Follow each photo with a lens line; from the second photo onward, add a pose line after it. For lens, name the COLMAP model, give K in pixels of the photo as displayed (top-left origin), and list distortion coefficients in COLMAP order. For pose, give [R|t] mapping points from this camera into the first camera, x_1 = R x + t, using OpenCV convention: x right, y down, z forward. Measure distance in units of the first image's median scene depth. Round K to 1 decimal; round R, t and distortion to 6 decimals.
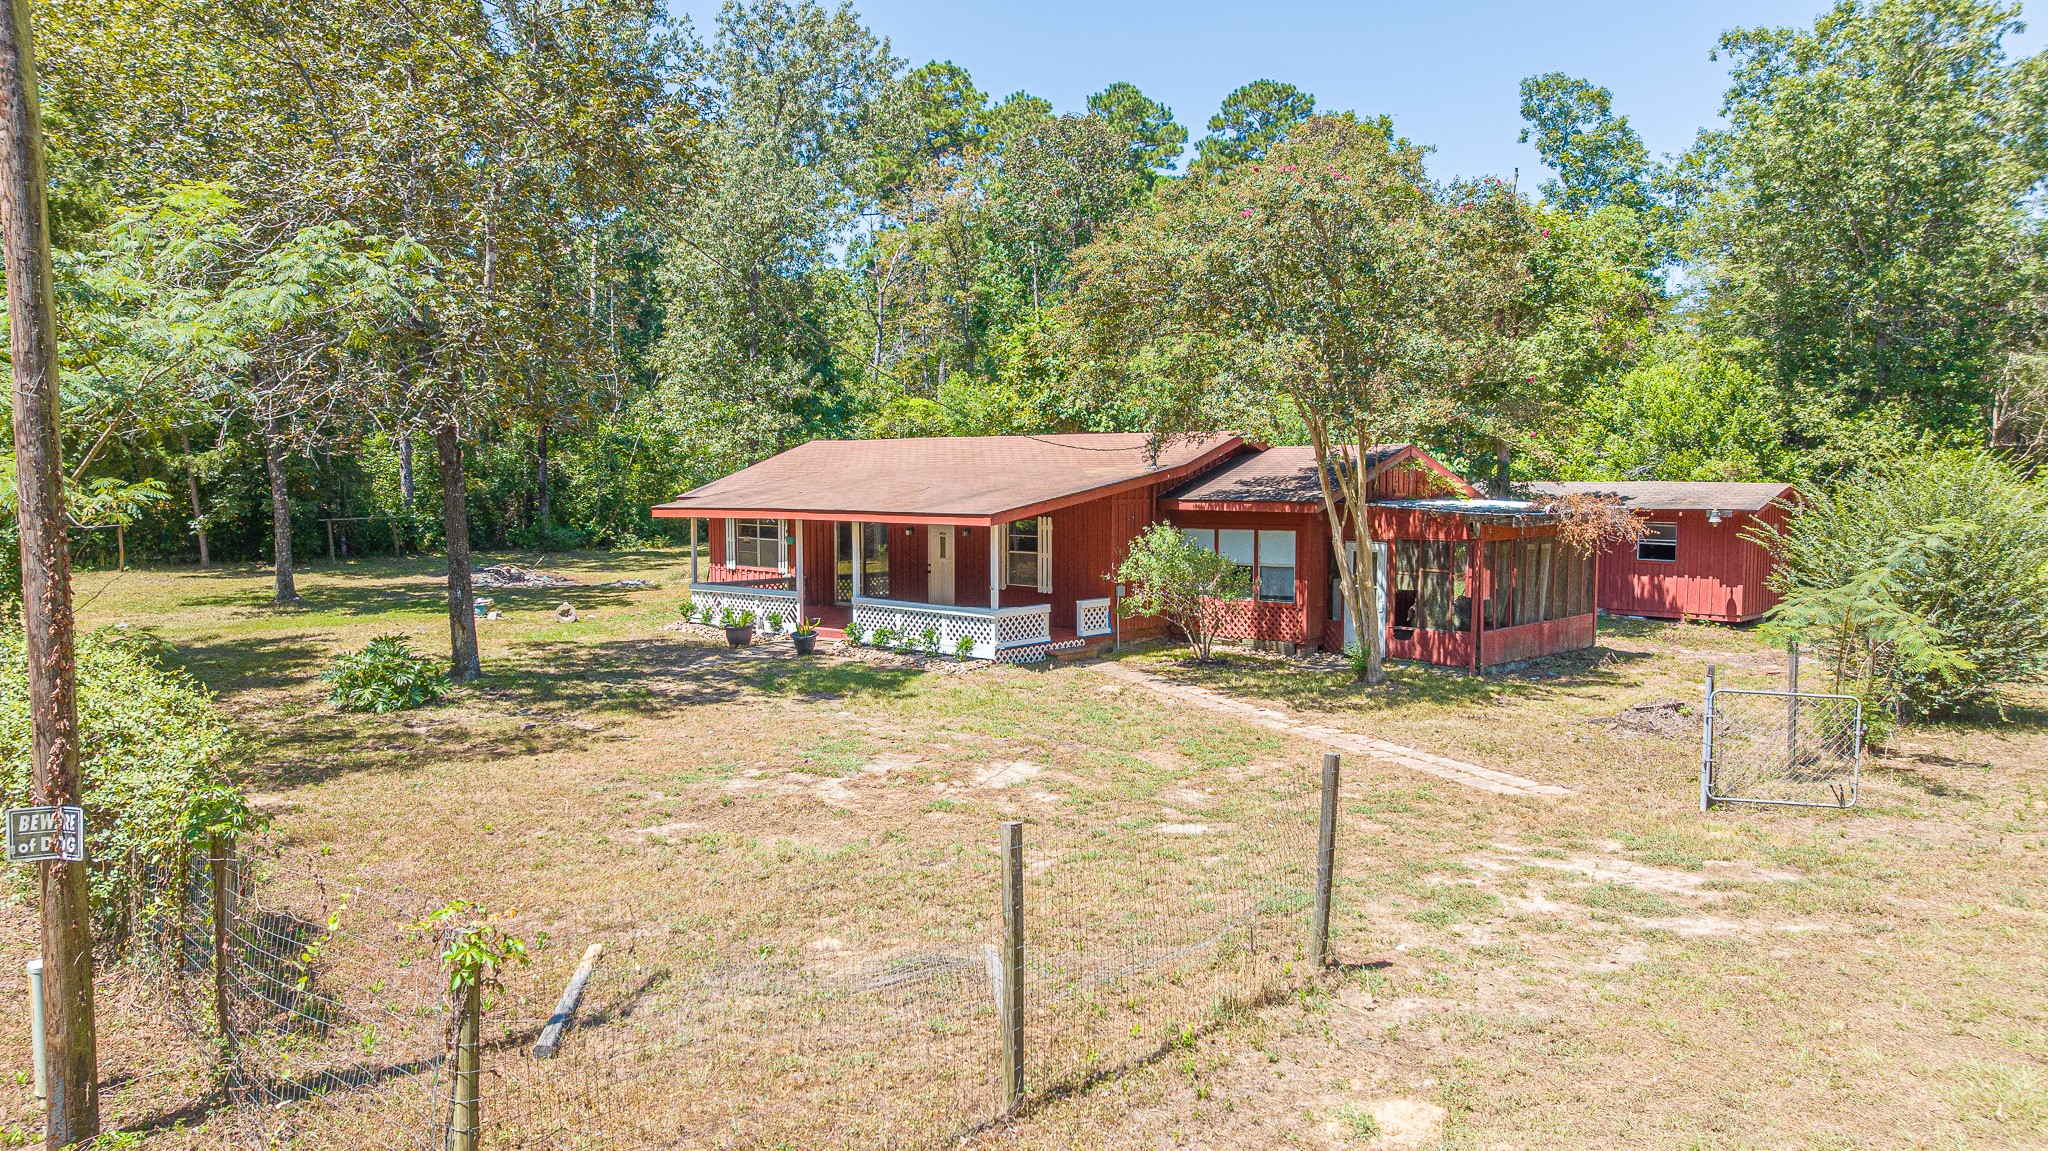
lens RADIAL K [[1421.1, 0, 1003.9], [0, 1421.1, 579.9], [0, 0, 1]] dist [-0.084146, 0.072113]
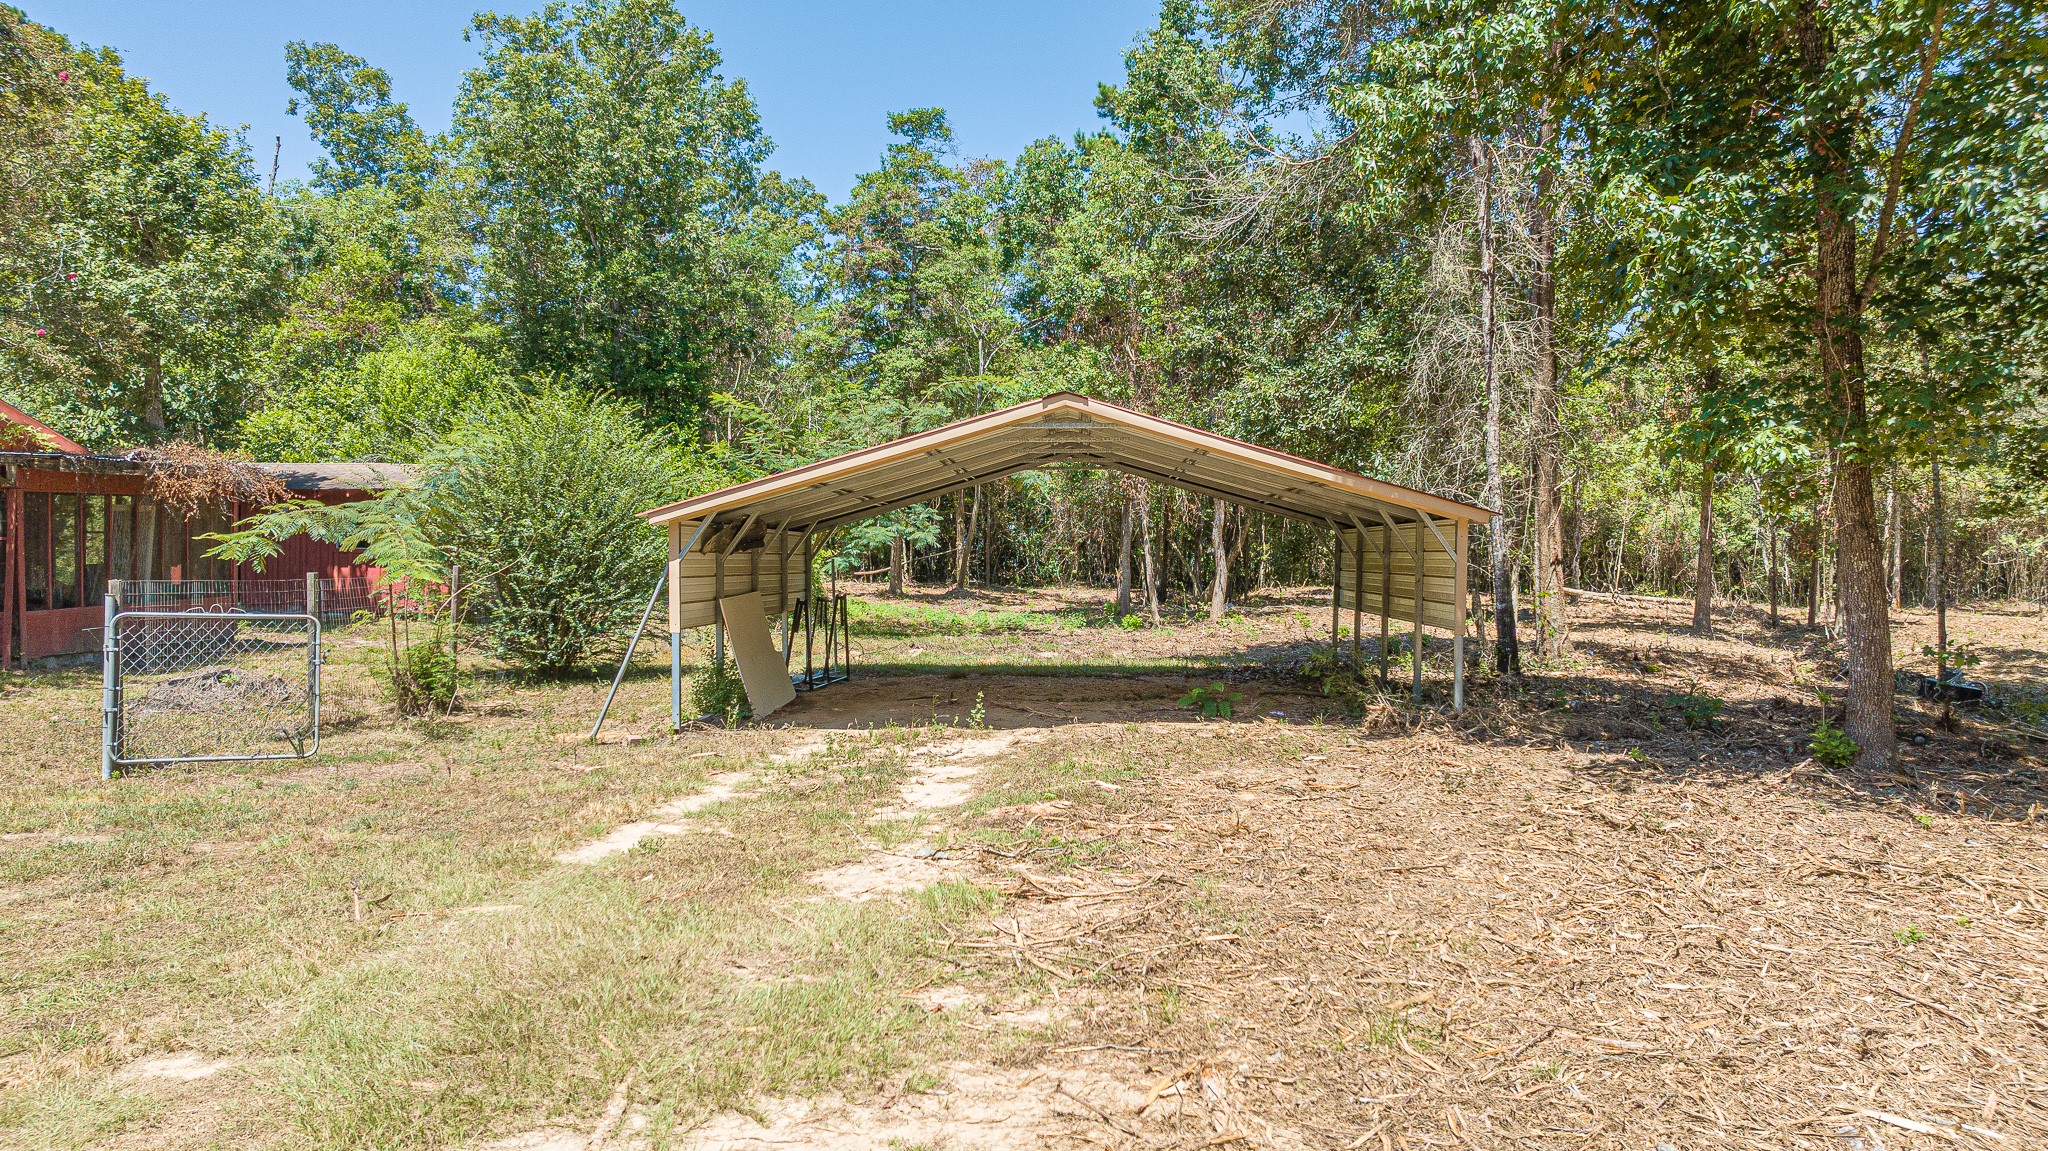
lens RADIAL K [[1421.1, 0, 1028.0], [0, 1421.1, 595.4], [0, 0, 1]] dist [-0.084146, 0.072113]
pose [[0.736757, -0.013517, 0.676022, 0.160295], [0.039424, 0.998958, -0.022992, 0.045700], [-0.675007, 0.043591, 0.736523, 0.062421]]
